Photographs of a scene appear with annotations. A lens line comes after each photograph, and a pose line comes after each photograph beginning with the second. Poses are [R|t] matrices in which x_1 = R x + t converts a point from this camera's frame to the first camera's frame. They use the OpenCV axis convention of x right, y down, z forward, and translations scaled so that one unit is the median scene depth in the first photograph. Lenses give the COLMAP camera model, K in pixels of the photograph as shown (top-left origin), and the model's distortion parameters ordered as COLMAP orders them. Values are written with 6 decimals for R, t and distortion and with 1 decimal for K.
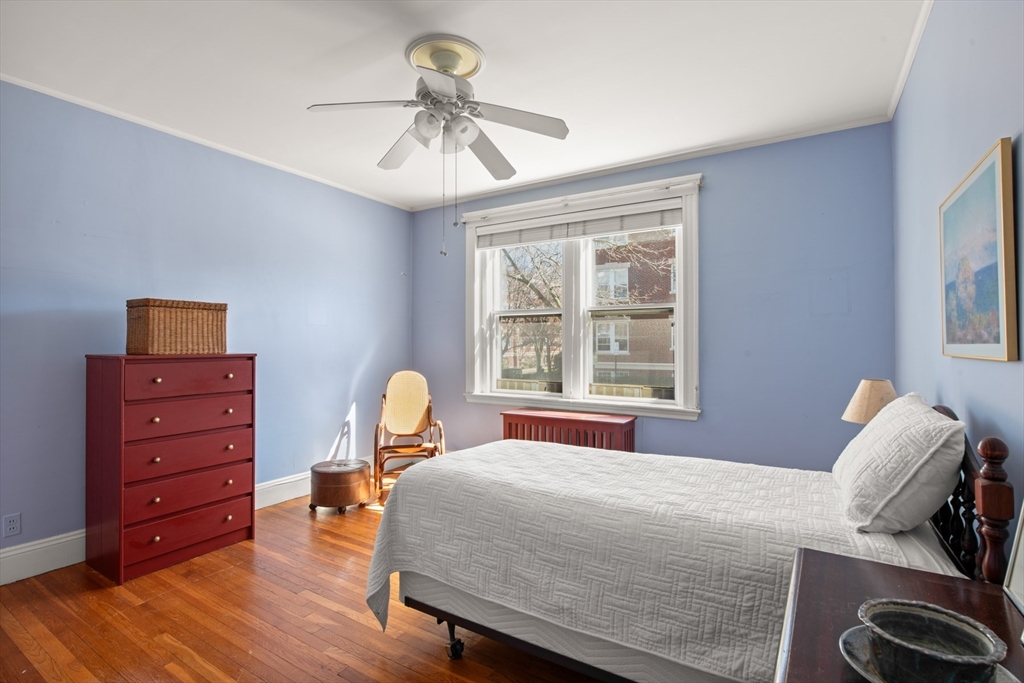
lens RADIAL K [[489.6, 0, 510.7], [0, 489.6, 341.2], [0, 0, 1]] dist [-0.003211, 0.000077]
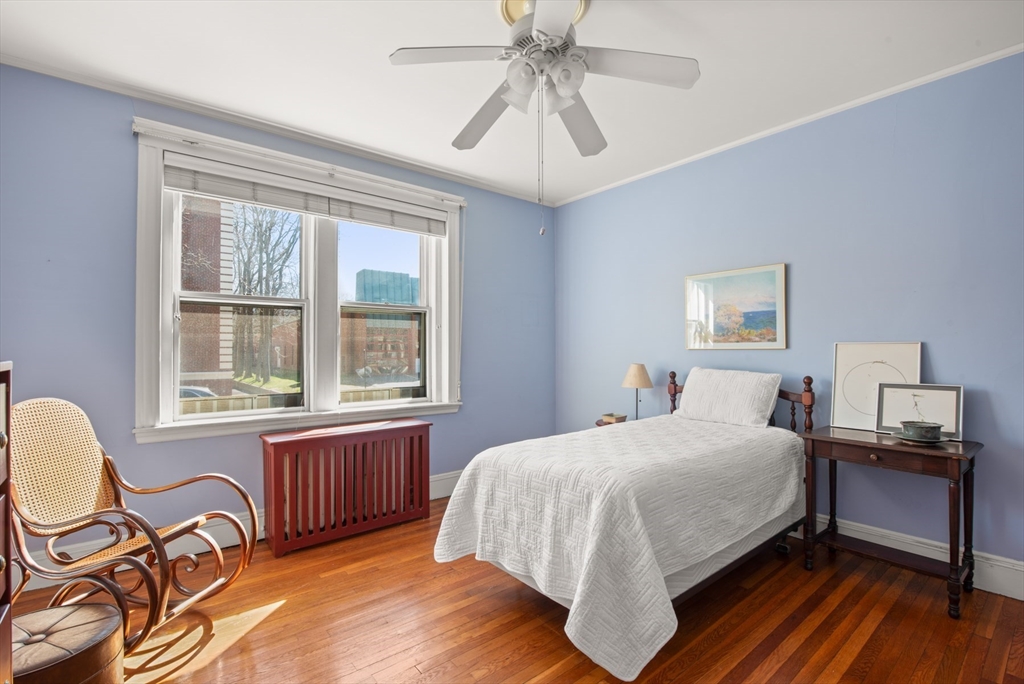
lens RADIAL K [[470.0, 0, 510.0], [0, 470.0, 345.4], [0, 0, 1]] dist [-0.001815, -0.000299]
pose [[0.329608, 0.006599, 0.944095, -0.529058], [-0.002766, 0.999978, -0.006024, 0.011486], [-0.944114, -0.000626, 0.329619, 0.451475]]
